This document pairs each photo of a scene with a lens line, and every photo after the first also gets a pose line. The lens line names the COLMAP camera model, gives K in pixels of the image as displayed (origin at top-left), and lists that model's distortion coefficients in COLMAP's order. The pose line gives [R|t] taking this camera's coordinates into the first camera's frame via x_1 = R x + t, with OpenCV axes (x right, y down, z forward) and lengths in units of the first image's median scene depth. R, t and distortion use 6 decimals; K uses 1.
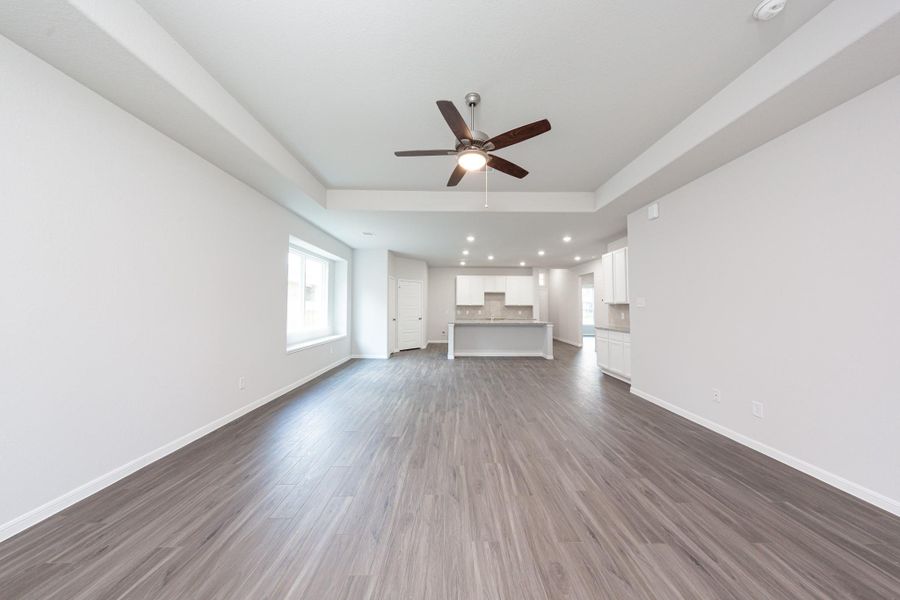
lens RADIAL K [[285.0, 0, 452.8], [0, 285.0, 299.9], [0, 0, 1]] dist [0.007283, -0.000203]
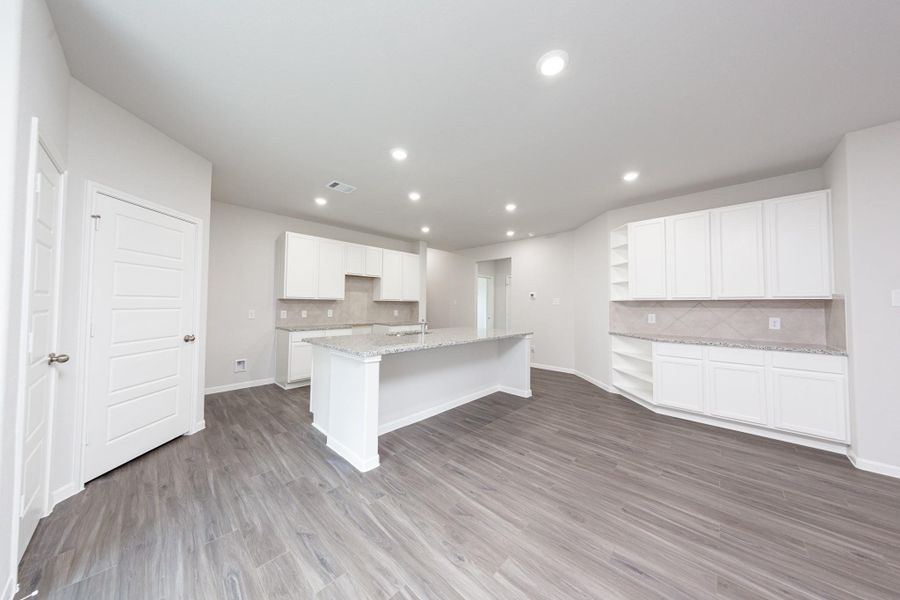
lens RADIAL K [[285.0, 0, 457.2], [0, 285.0, 296.4], [0, 0, 1]] dist [0.007283, -0.000203]
pose [[0.699422, 0.023469, 0.714323, -0.114716], [-0.025144, 0.999650, -0.008224, 0.012801], [-0.714266, -0.012209, 0.699767, 0.497475]]
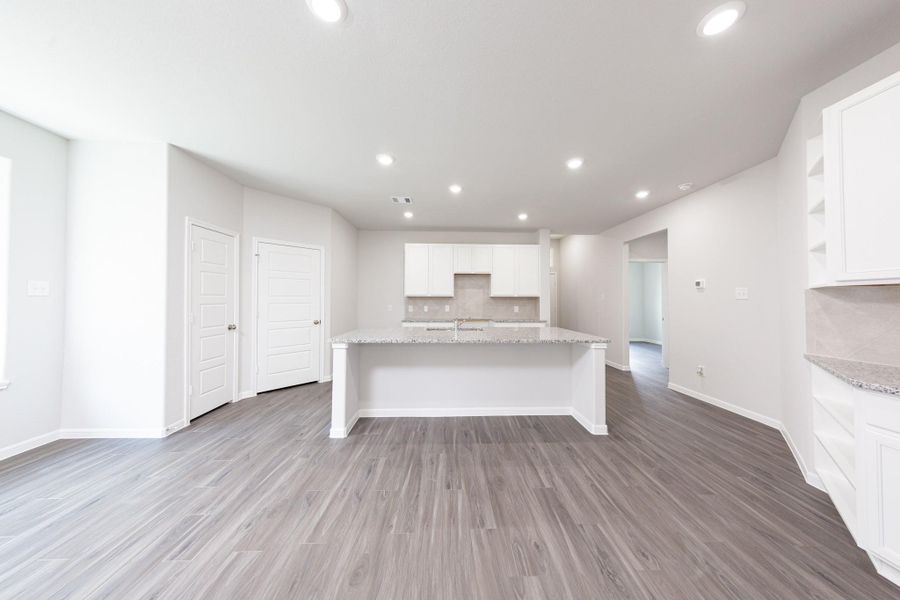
lens RADIAL K [[285.0, 0, 450.8], [0, 285.0, 295.8], [0, 0, 1]] dist [0.007283, -0.000203]
pose [[0.999894, -0.001428, 0.014501, 0.096258], [0.001280, 0.999947, 0.010210, 0.012860], [-0.014514, -0.010190, 0.999843, 0.436106]]
